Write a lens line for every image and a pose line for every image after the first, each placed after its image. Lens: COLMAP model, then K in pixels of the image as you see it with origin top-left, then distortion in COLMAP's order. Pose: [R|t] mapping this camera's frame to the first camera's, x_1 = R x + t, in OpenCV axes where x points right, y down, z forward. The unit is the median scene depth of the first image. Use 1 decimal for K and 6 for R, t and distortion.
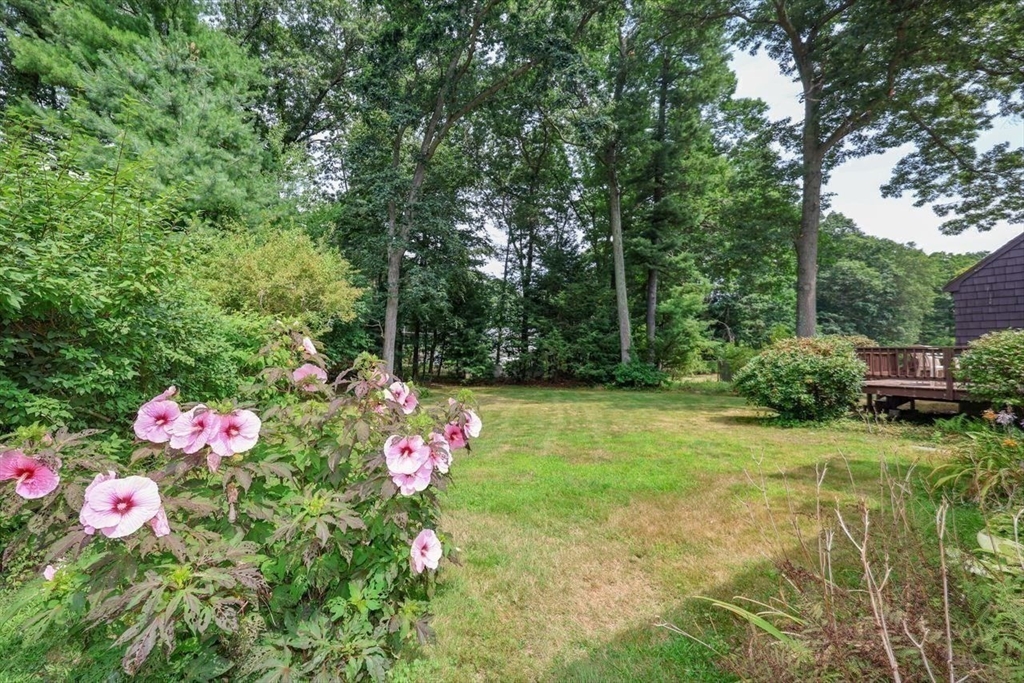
lens RADIAL K [[416.1, 0, 508.3], [0, 416.1, 338.7], [0, 0, 1]] dist [-0.000067, -0.000035]
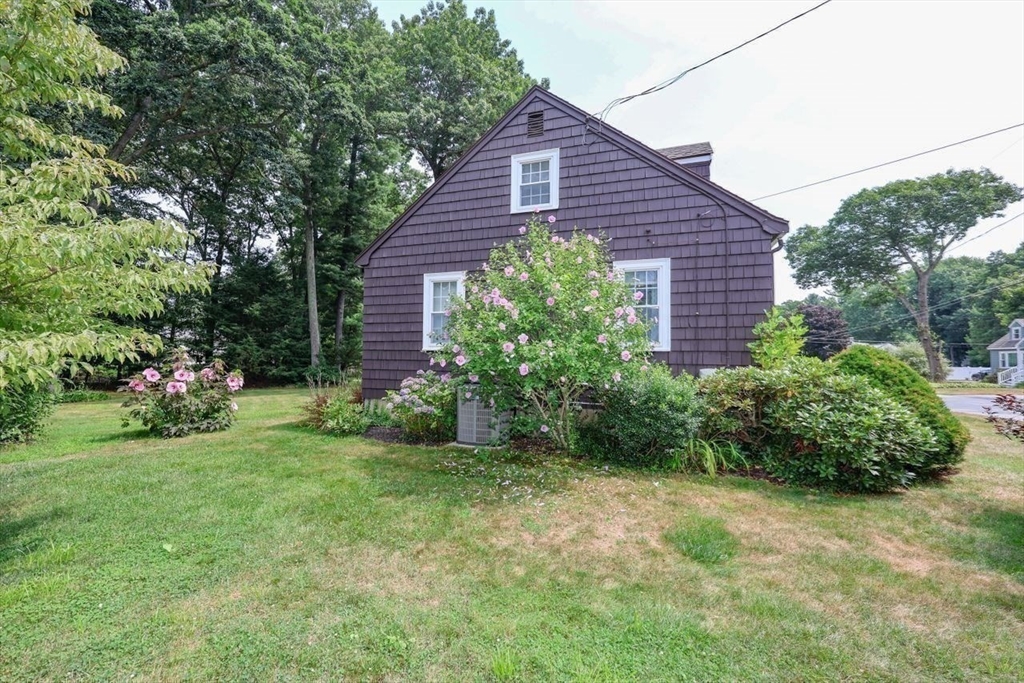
lens RADIAL K [[416.1, 0, 508.3], [0, 416.1, 338.7], [0, 0, 1]] dist [-0.000067, -0.000035]
pose [[0.770643, 0.027701, 0.636665, -0.058895], [-0.020698, 0.999616, -0.018440, -0.009198], [-0.636931, 0.001033, 0.770920, -0.295202]]
